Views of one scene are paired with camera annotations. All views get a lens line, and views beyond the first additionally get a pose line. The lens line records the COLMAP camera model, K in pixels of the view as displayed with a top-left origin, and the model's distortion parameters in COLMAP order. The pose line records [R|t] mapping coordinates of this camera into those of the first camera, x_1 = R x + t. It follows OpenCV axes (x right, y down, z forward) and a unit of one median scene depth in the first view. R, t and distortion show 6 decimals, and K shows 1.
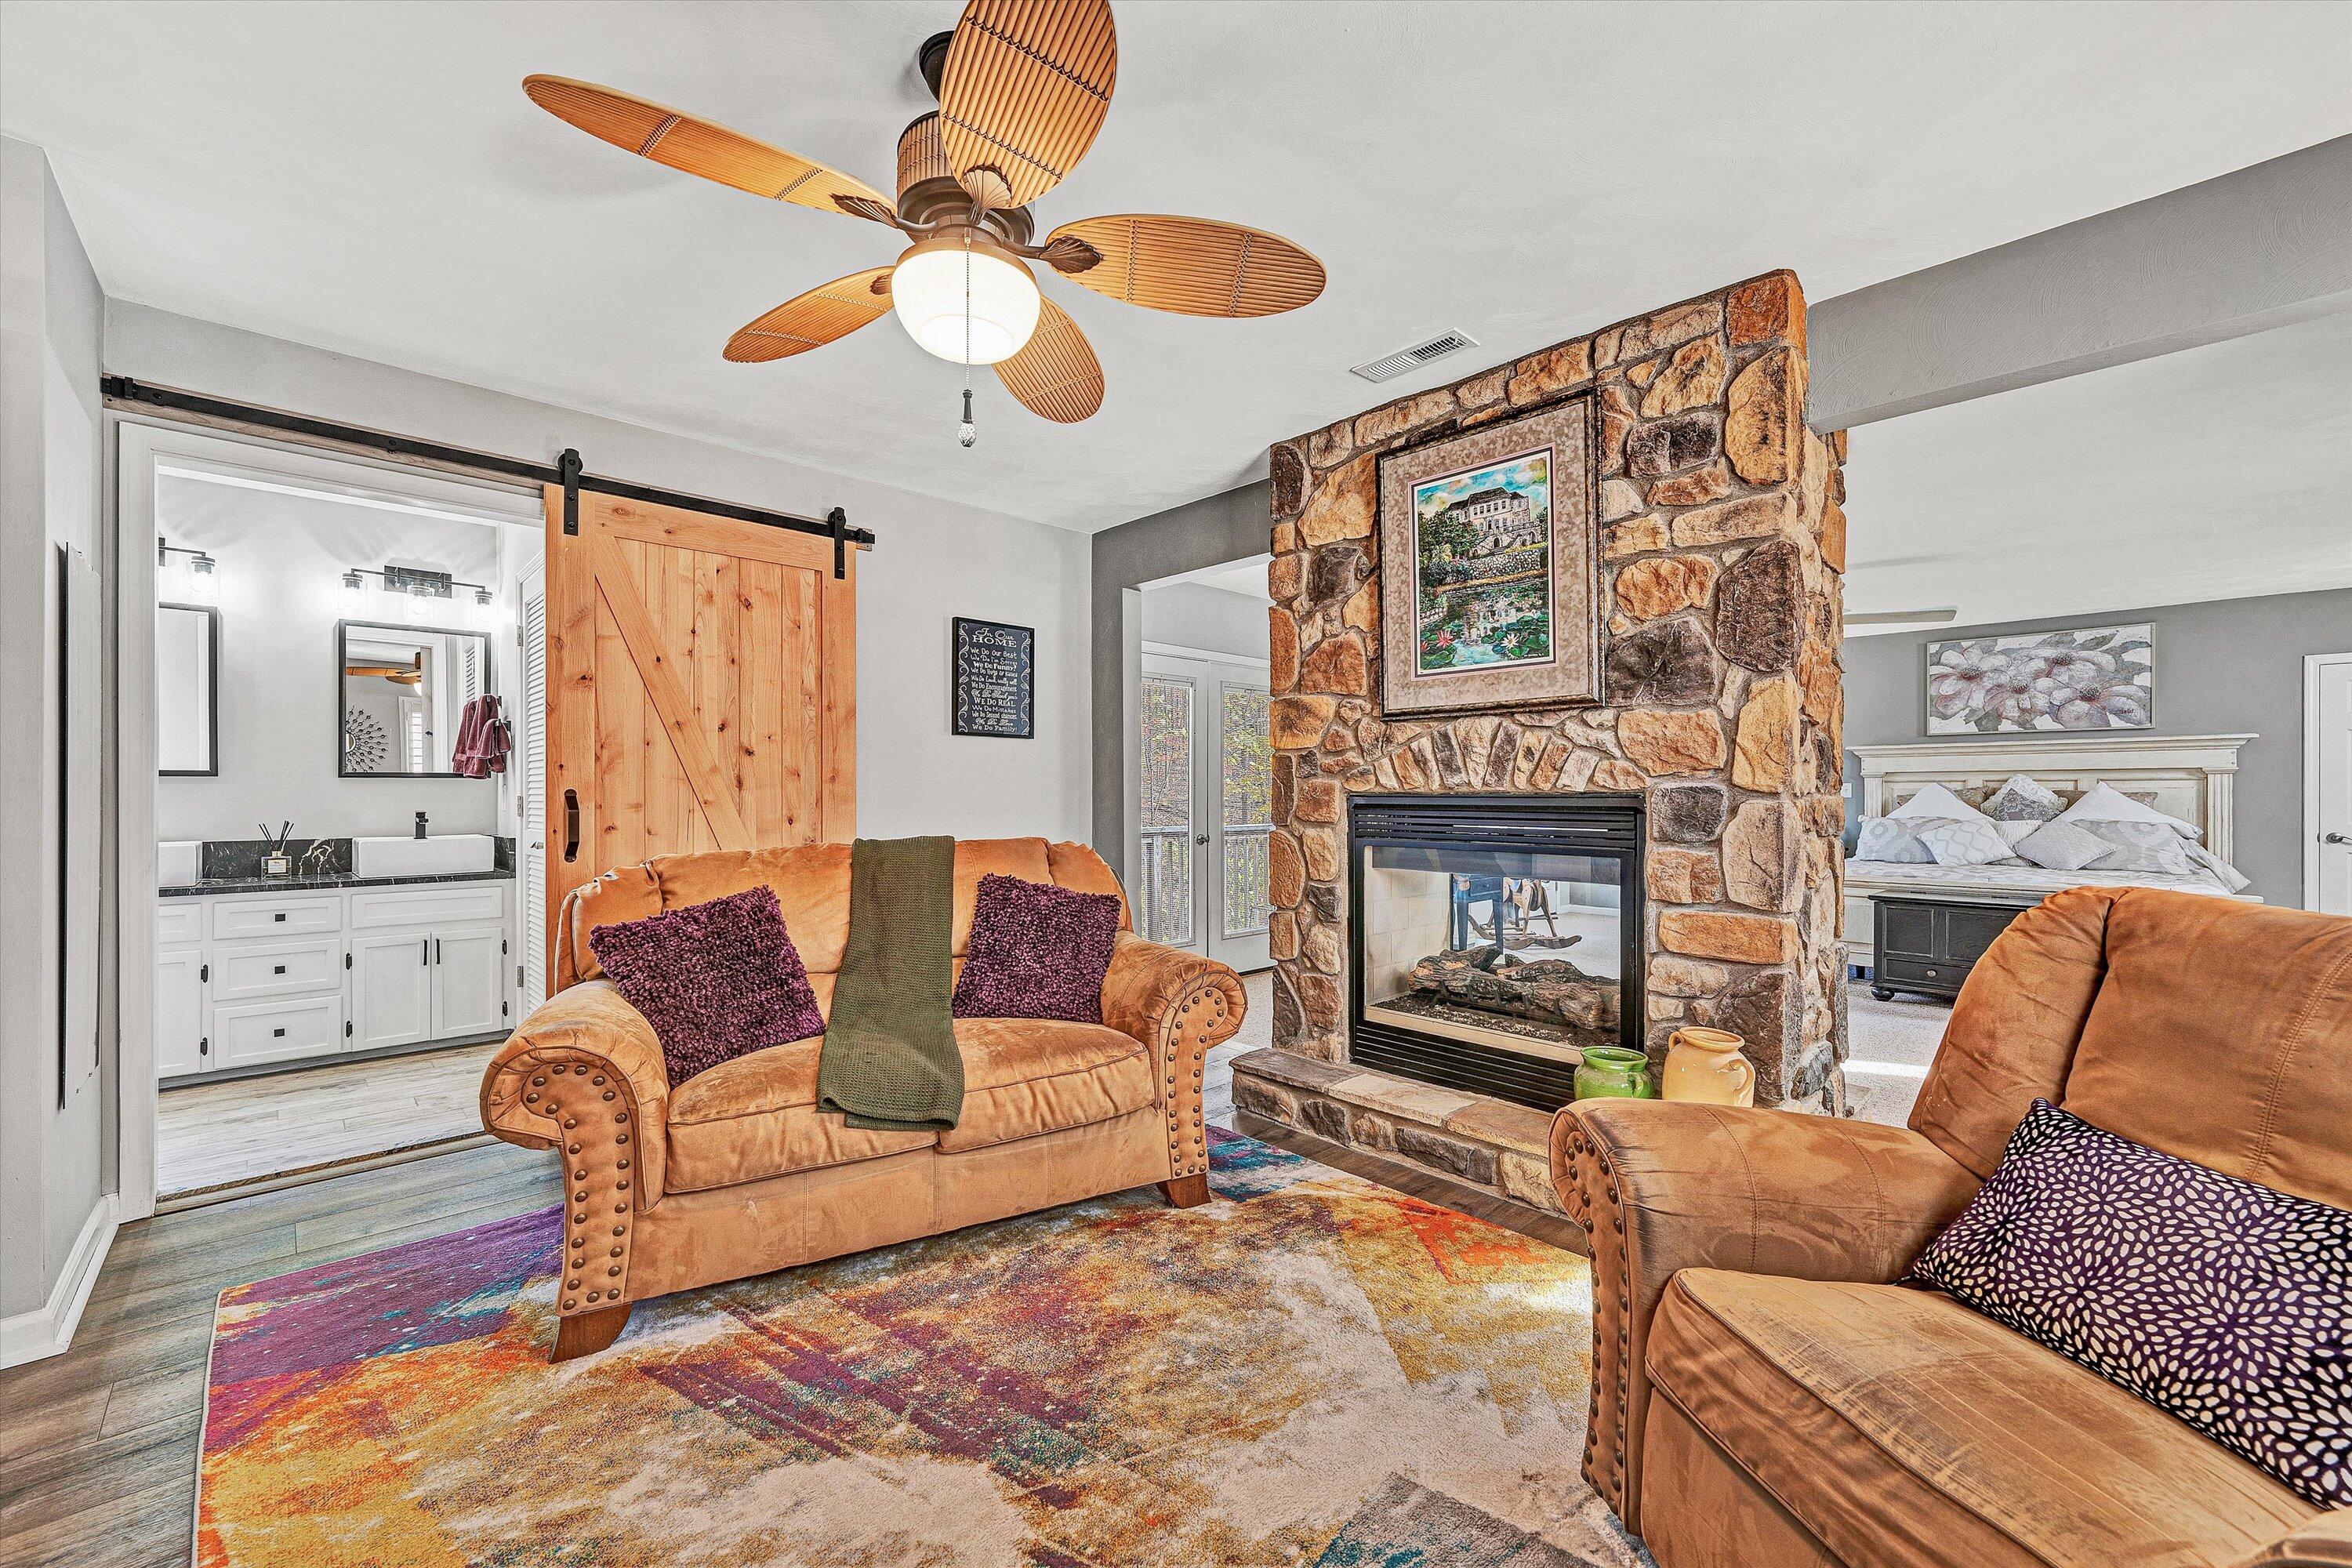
lens RADIAL K [[958.0, 0, 1186.9], [0, 958.0, 784.2], [0, 0, 1]] dist [-0.000264, 0.000027]
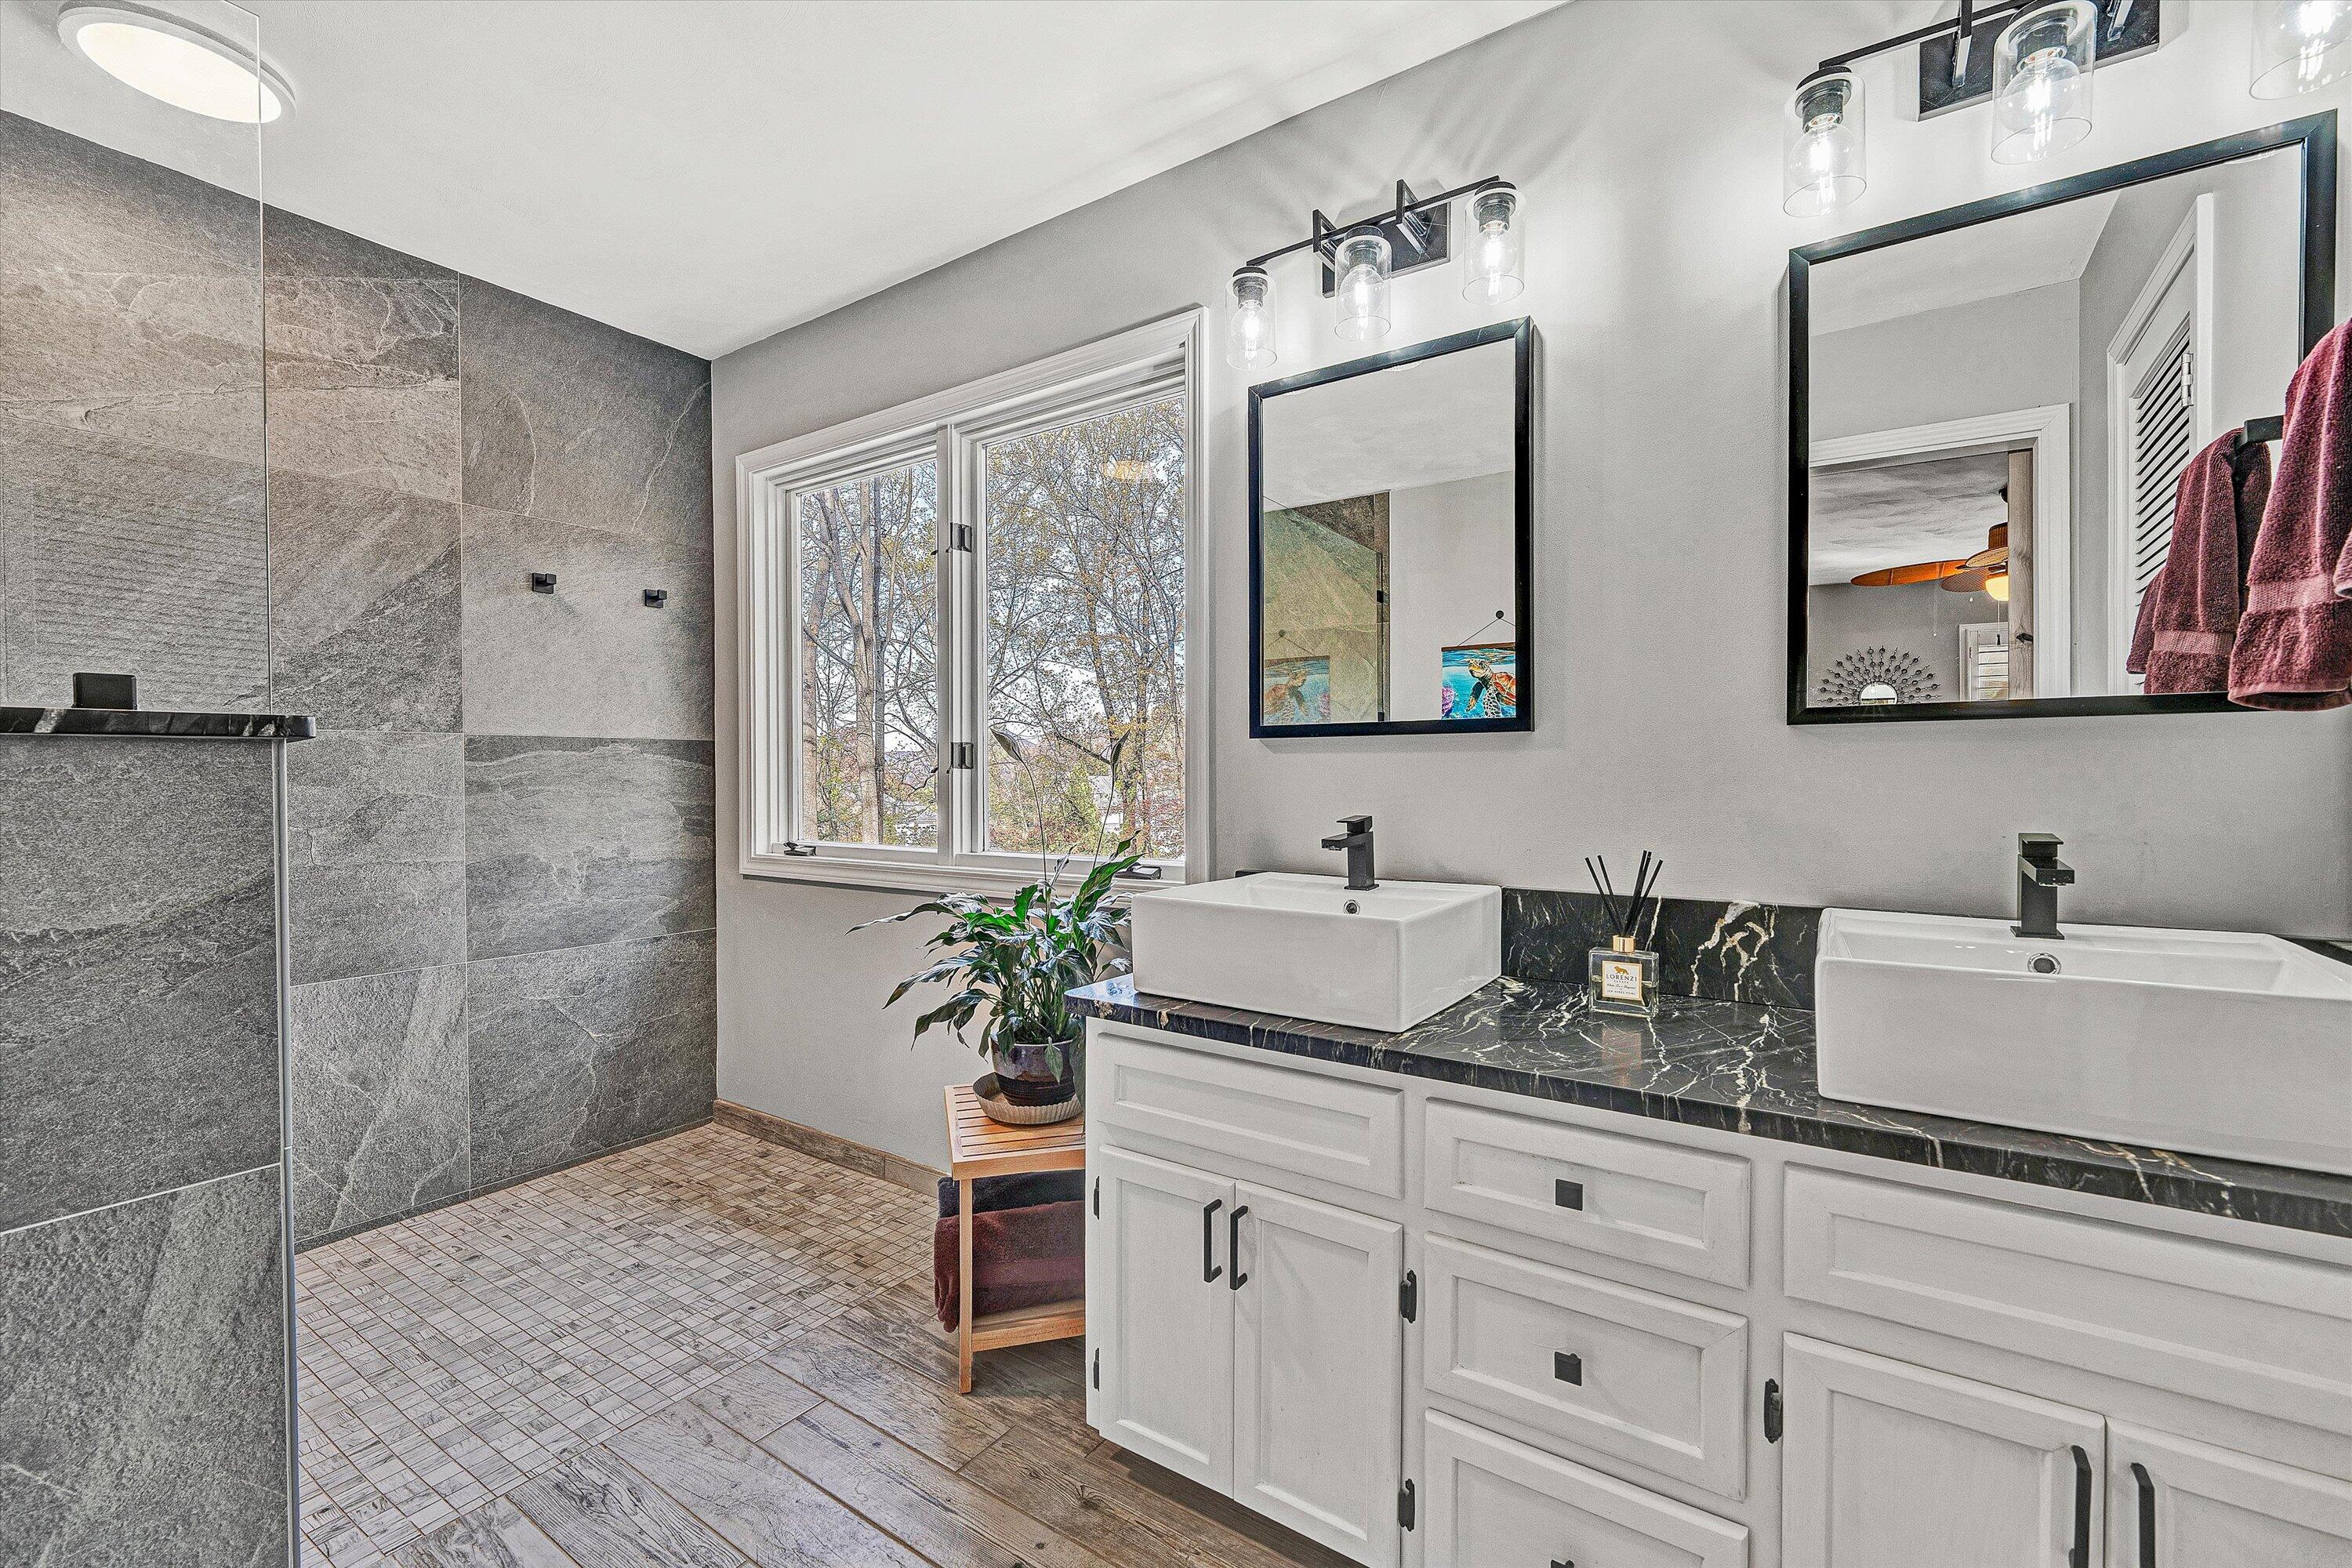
lens RADIAL K [[976.6, 0, 1181.8], [0, 976.6, 779.5], [0, 0, 1]] dist [-0.000189, -0.000013]
pose [[0.205968, 0.013252, -0.978469, -0.618206], [0.005626, 0.999876, 0.014726, 0.005041], [0.978543, -0.008538, 0.205868, 0.750145]]
